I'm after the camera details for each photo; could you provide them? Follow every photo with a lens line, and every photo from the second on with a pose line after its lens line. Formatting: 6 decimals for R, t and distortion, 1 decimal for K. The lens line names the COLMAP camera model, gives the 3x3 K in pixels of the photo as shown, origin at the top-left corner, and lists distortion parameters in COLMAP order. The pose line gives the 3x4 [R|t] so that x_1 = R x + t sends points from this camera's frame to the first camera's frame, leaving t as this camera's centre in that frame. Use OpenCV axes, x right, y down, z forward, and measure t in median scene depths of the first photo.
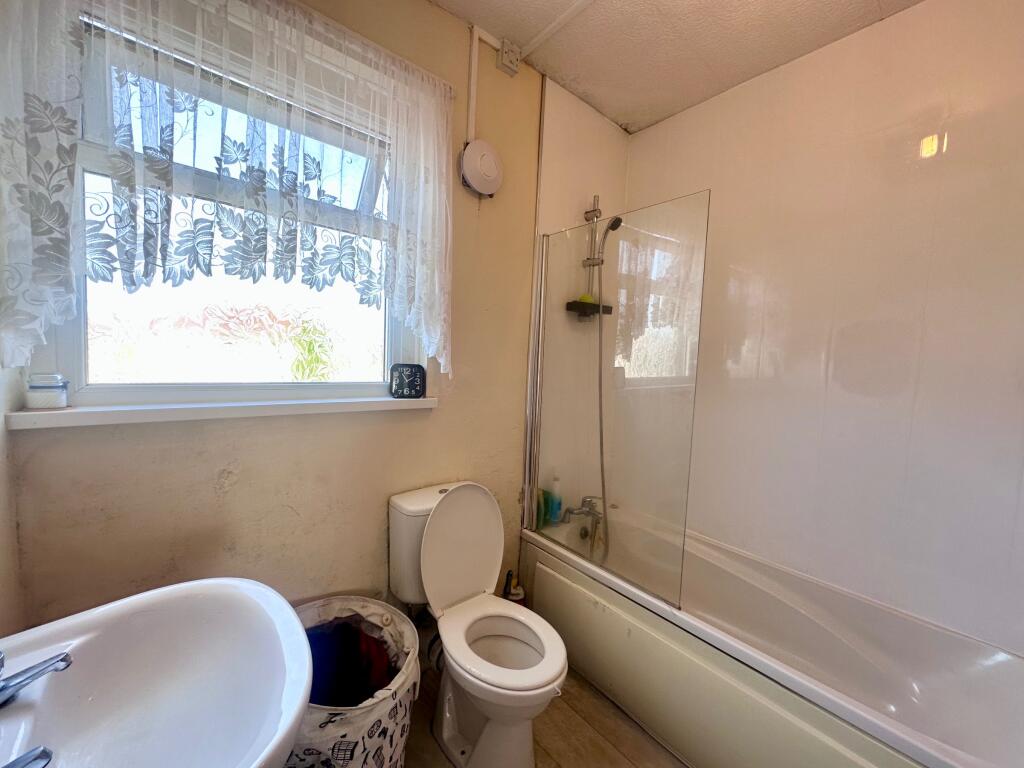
lens RADIAL K [[409.2, 0, 516.4], [0, 409.2, 379.3], [0, 0, 1]] dist [-0.002100, 0.000612]
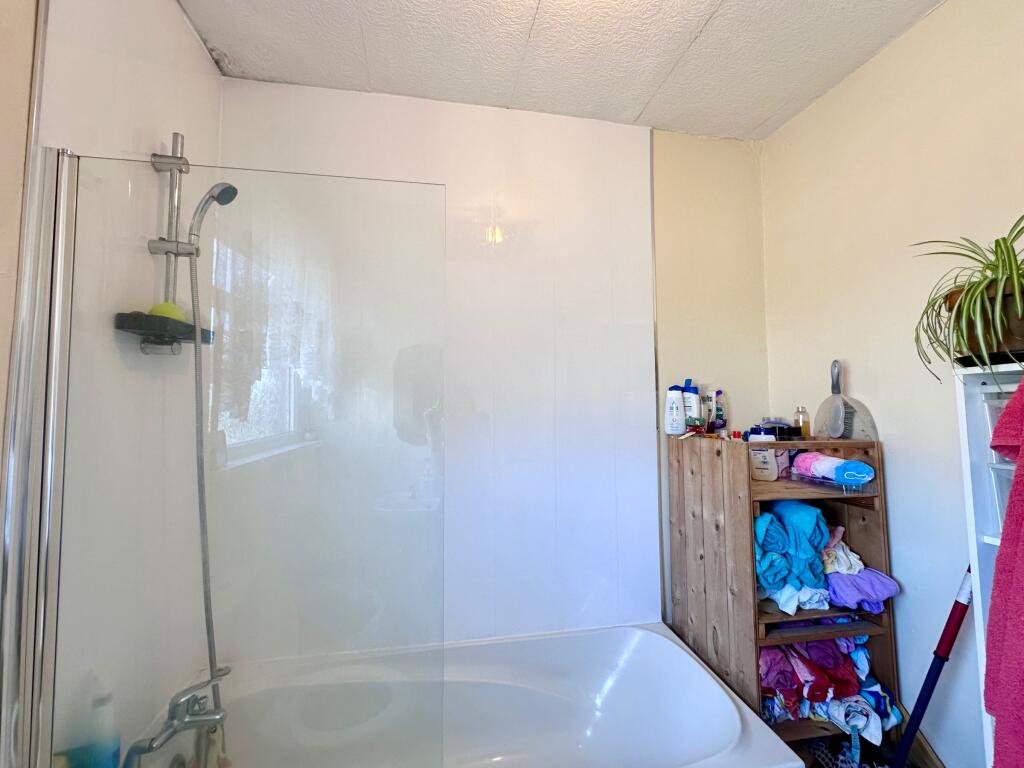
lens RADIAL K [[409.2, 0, 509.2], [0, 409.2, 382.7], [0, 0, 1]] dist [-0.002100, 0.000612]
pose [[0.496470, 0.001398, 0.868053, -0.067177], [0.081112, 0.995549, -0.047995, -0.042370], [-0.864256, 0.094238, 0.494146, 0.355575]]
